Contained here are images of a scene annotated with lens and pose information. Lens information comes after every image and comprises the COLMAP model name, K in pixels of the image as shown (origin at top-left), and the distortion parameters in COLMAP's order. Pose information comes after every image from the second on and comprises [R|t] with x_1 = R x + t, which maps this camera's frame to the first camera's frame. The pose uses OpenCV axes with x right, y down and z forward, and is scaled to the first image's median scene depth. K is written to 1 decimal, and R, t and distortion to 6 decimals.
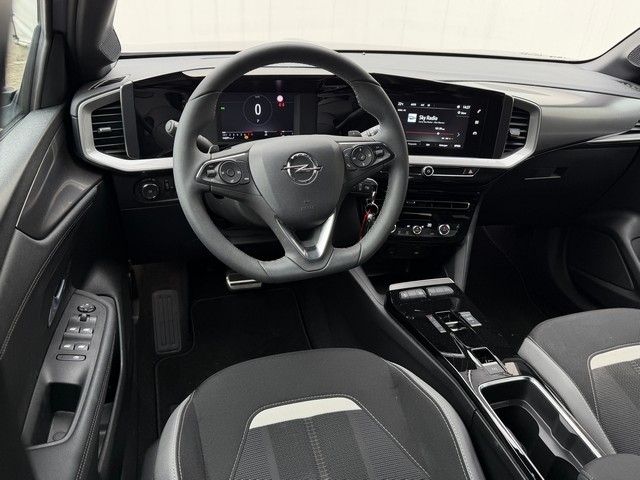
lens RADIAL K [[512.8, 0, 320.0], [0, 512.8, 240.0], [0, 0, 1]] dist [0.143051, -0.290946]
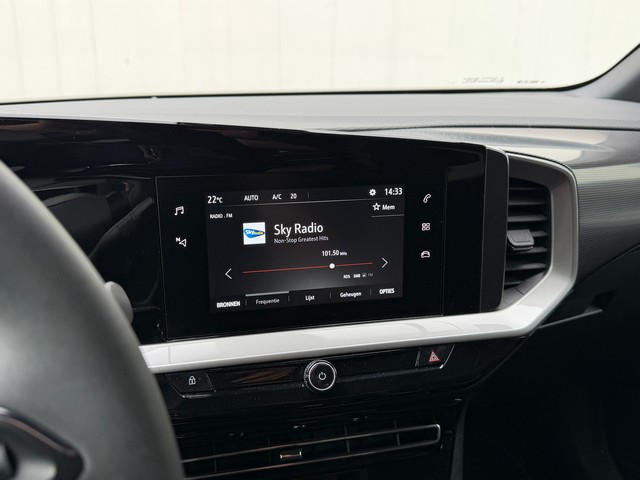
lens RADIAL K [[616.5, 0, 320.0], [0, 616.5, 240.0], [0, 0, 1]] dist [0.116755, 0.000021]
pose [[0.978527, -0.117071, 0.169646, 0.151645], [0.146104, 0.974513, -0.170232, -0.154223], [-0.145393, 0.191363, 0.970691, 0.588108]]
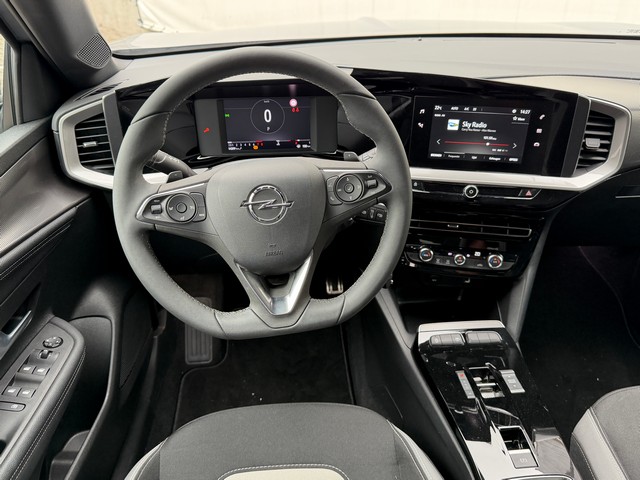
lens RADIAL K [[512.8, 0, 320.0], [0, 512.8, 240.0], [0, 0, 1]] dist [0.143051, -0.290946]
pose [[0.972998, 0.051780, -0.224930, 0.169828], [-0.039807, 0.997555, 0.057445, -0.097253], [0.227354, -0.046940, 0.972680, 0.165836]]
